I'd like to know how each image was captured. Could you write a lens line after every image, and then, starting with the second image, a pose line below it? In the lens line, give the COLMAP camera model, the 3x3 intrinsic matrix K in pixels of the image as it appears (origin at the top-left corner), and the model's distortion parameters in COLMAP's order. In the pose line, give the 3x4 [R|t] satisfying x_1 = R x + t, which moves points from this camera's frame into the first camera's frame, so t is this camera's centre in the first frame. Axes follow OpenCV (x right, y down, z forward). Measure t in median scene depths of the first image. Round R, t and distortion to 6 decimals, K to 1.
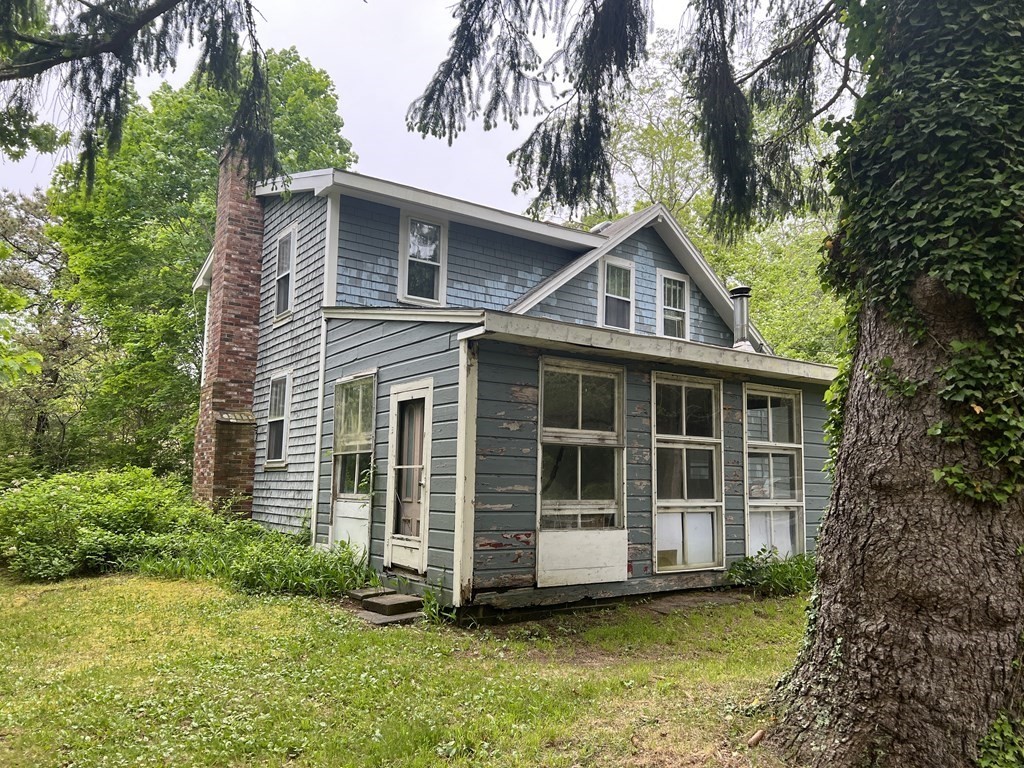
lens RADIAL K [[765.4, 0, 517.0], [0, 765.4, 385.5], [0, 0, 1]] dist [0.057259, -0.064526]
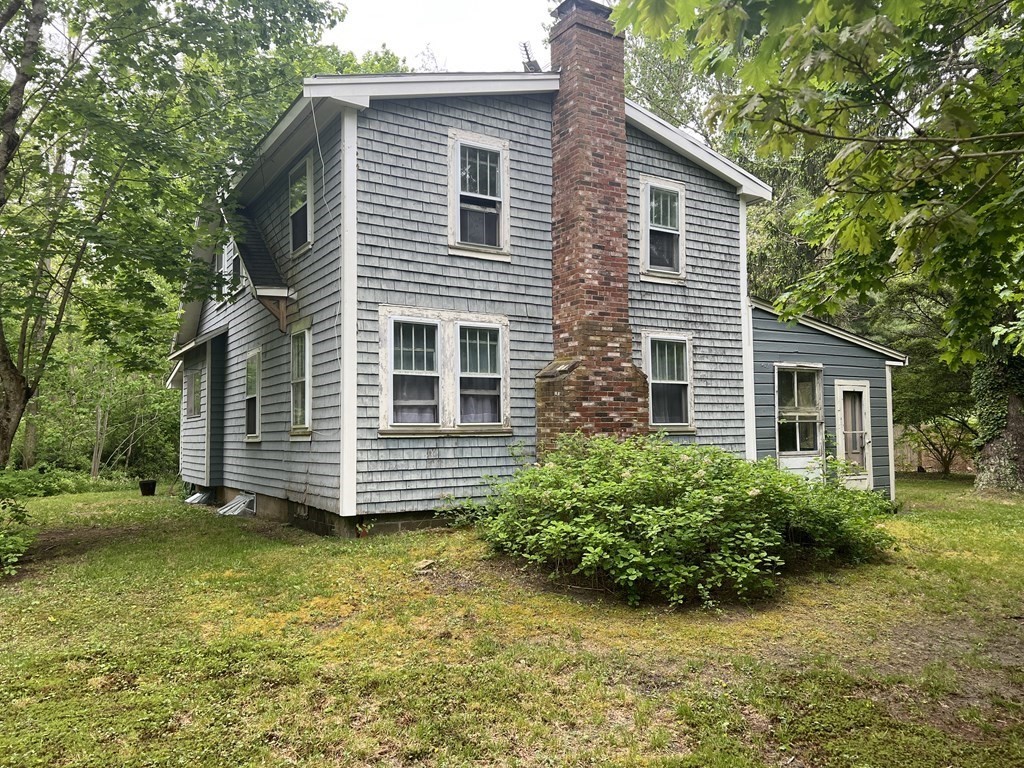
lens RADIAL K [[765.4, 0, 517.0], [0, 765.4, 385.5], [0, 0, 1]] dist [0.057259, -0.064526]
pose [[0.055197, 0.046248, 0.997404, -1.766738], [-0.112732, 0.992828, -0.039798, 0.148092], [-0.992091, -0.110243, 0.060015, 1.560326]]
